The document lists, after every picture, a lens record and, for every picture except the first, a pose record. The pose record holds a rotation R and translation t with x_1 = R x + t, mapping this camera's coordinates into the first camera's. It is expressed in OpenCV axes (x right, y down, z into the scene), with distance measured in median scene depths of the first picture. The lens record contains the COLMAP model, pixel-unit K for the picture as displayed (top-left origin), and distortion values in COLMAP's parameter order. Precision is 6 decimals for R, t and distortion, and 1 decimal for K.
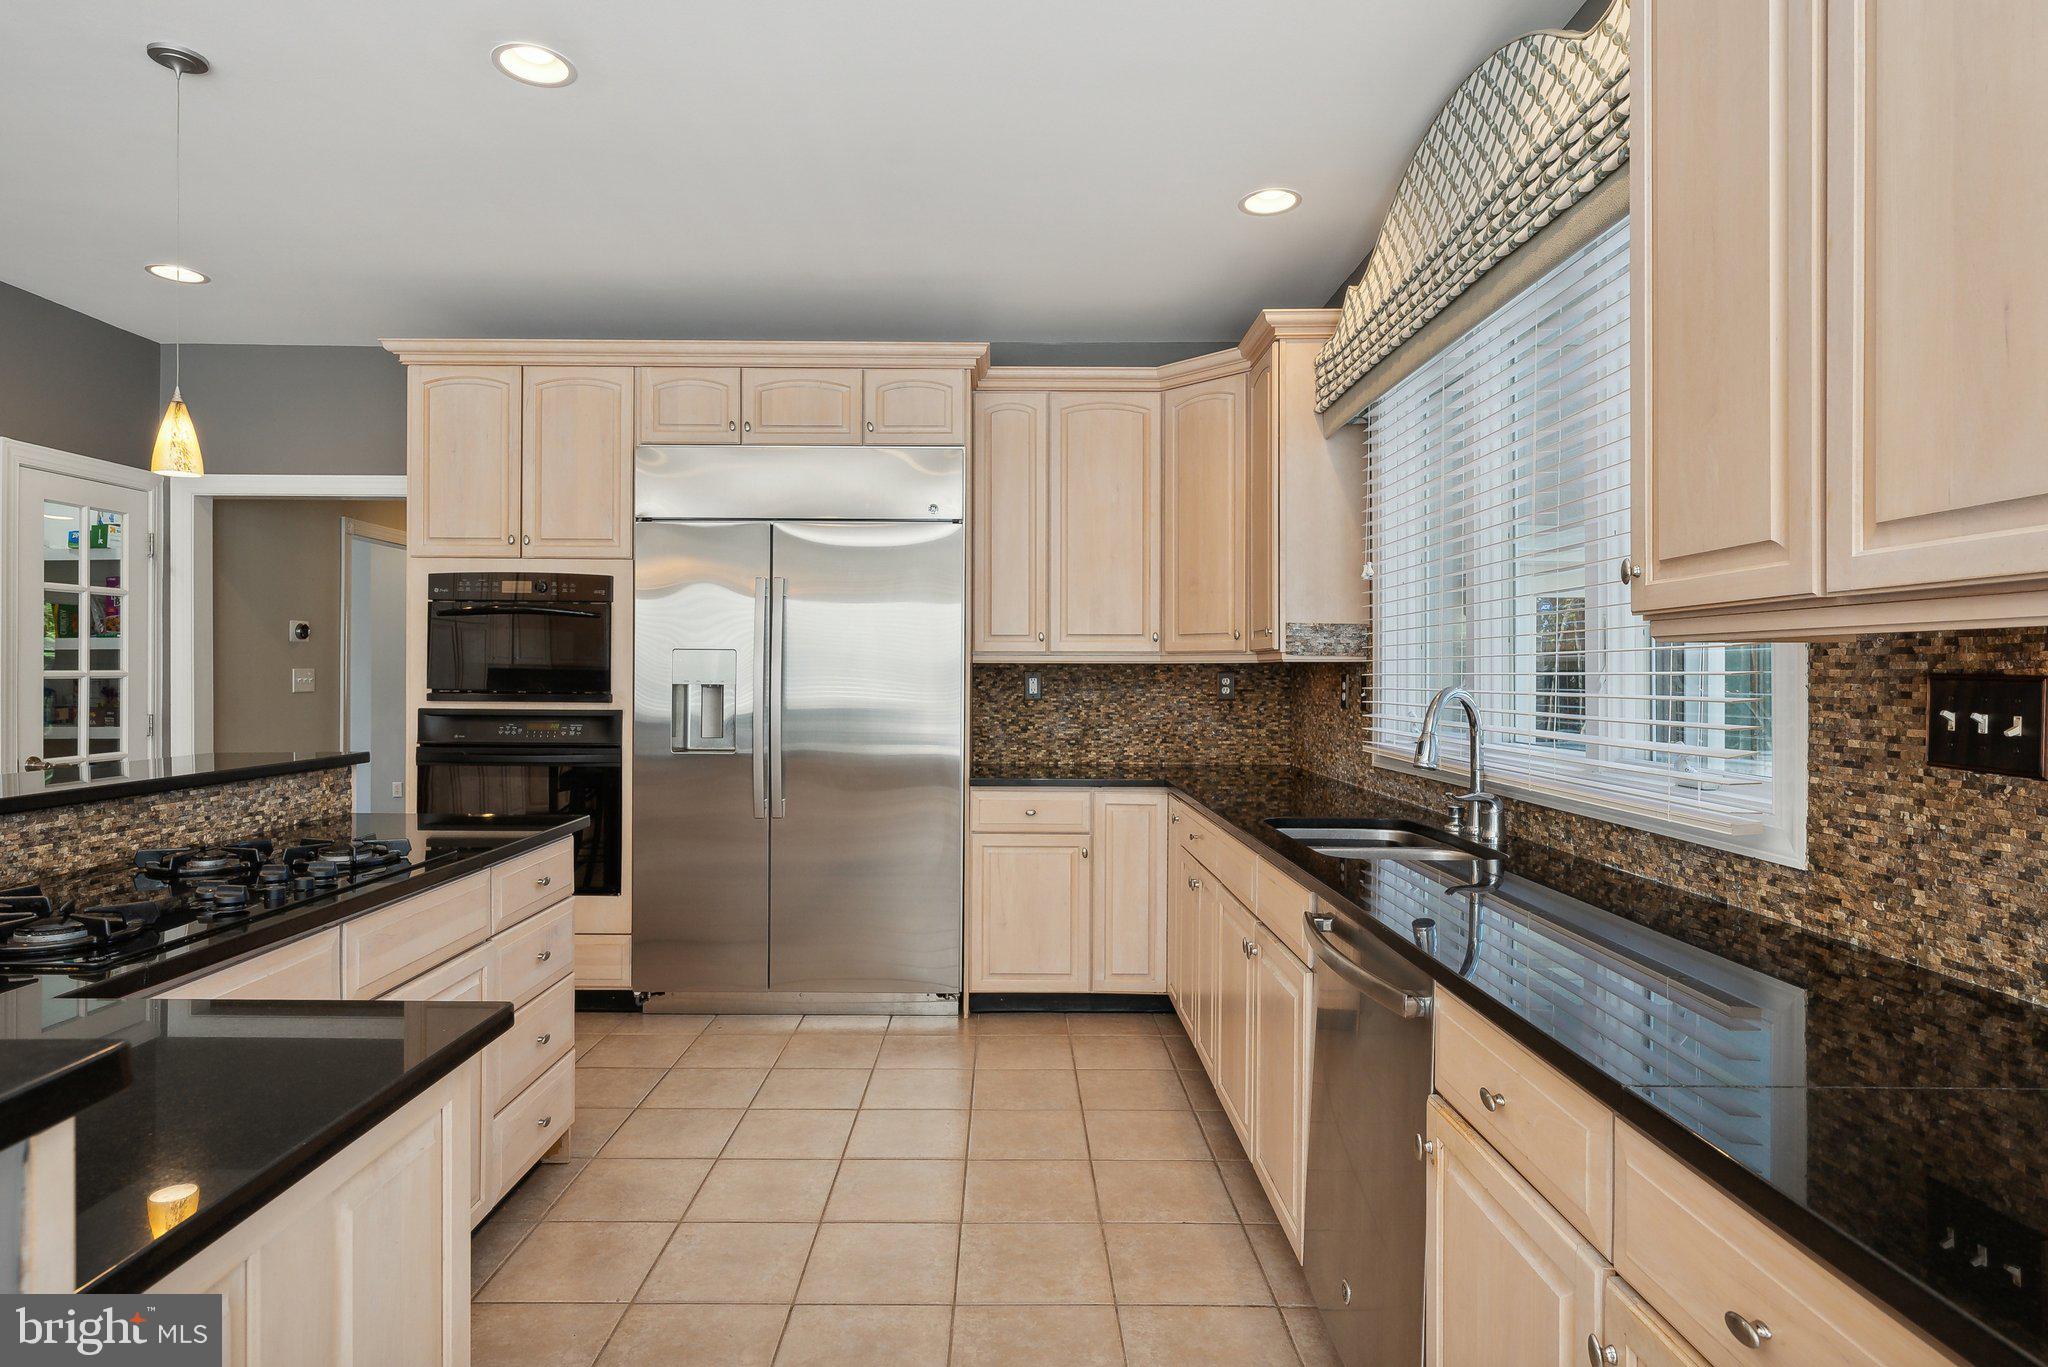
lens RADIAL K [[1072.6, 0, 1028.9], [0, 1072.6, 680.1], [0, 0, 1]] dist [-0.032539, -0.000709]
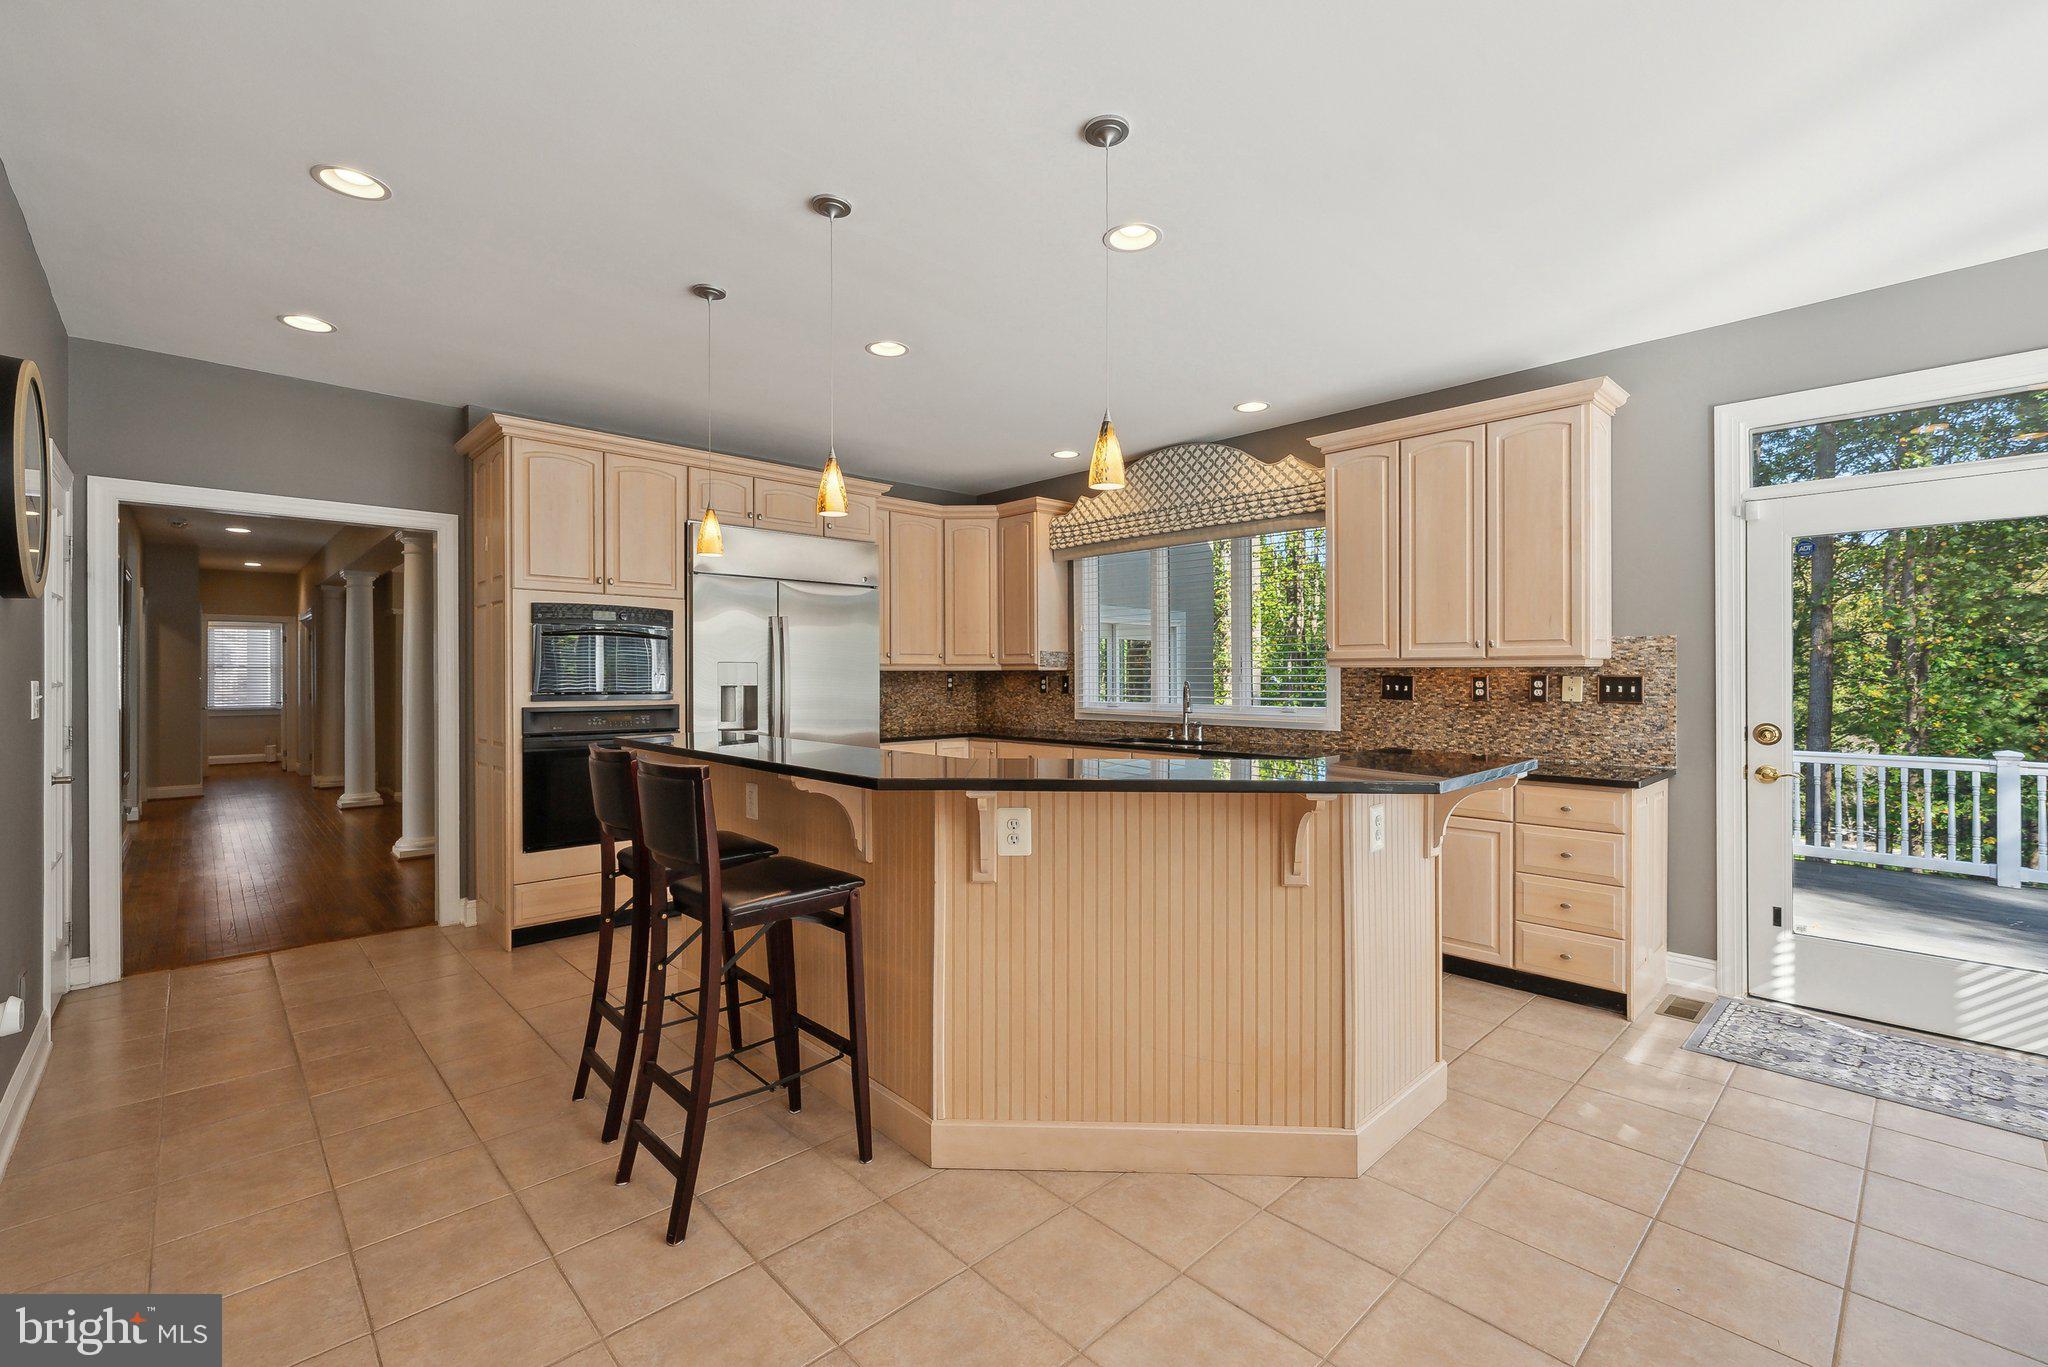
lens RADIAL K [[889.1, 0, 1020.6], [0, 889.1, 676.6], [0, 0, 1]] dist [0.001008, 0.000116]
pose [[0.730293, -0.007748, 0.683090, -0.872056], [0.008483, 0.999961, 0.002273, -0.008131], [-0.683082, 0.004135, 0.730330, -0.190225]]
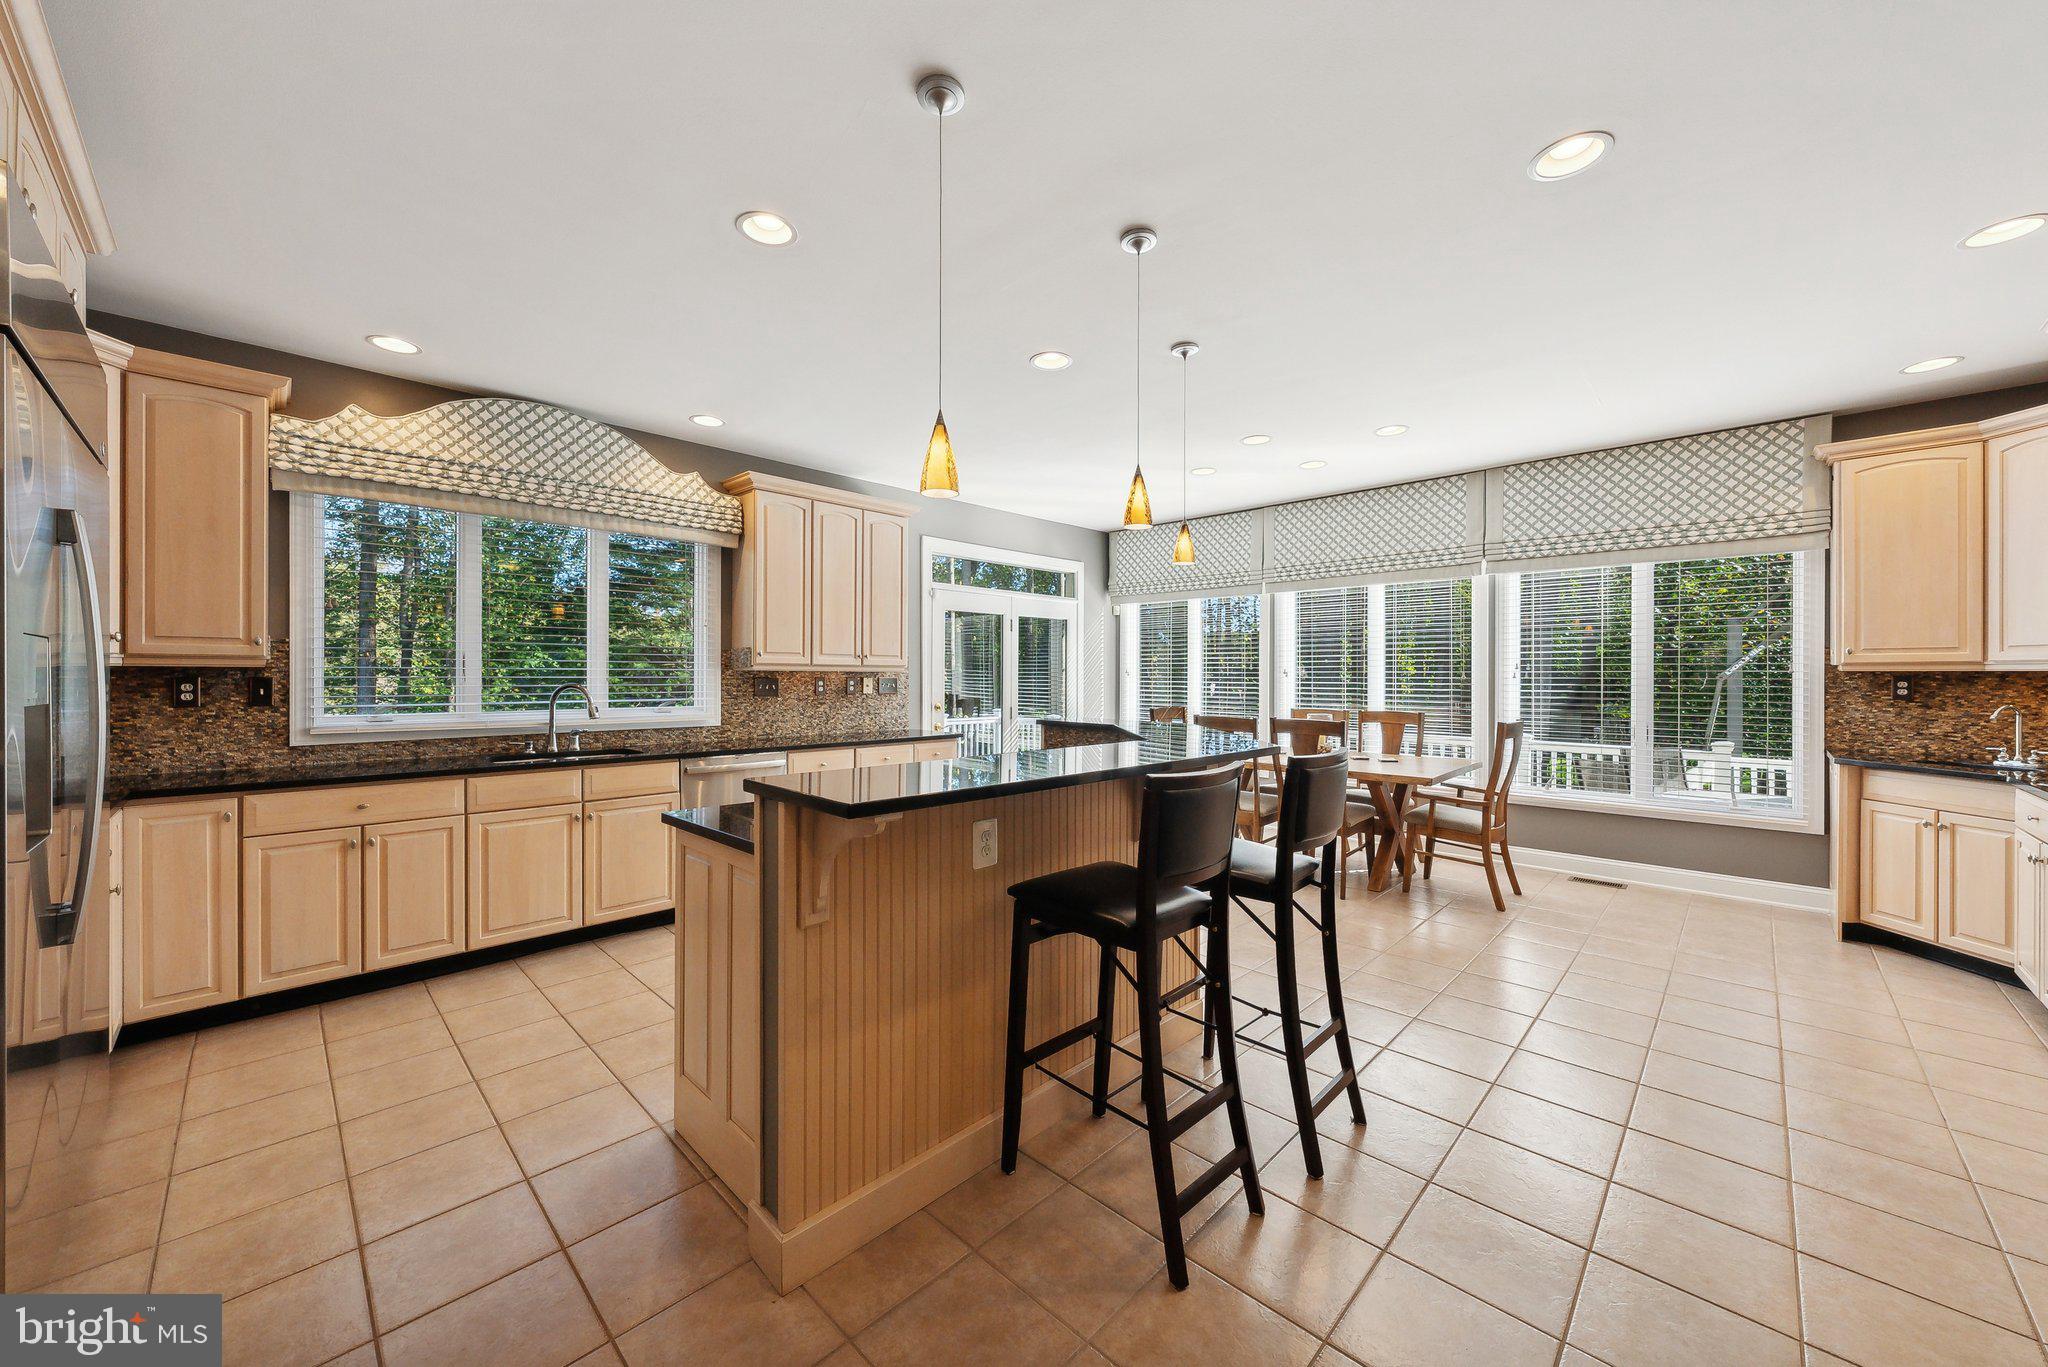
lens RADIAL K [[745.1, 0, 1013.3], [0, 745.1, 678.1], [0, 0, 1]] dist [-0.000986, -0.000066]
pose [[-0.707256, -0.009485, 0.706894, -0.876312], [-0.003924, 0.999947, 0.009492, -0.014792], [-0.706947, 0.003939, -0.707256, 0.928654]]
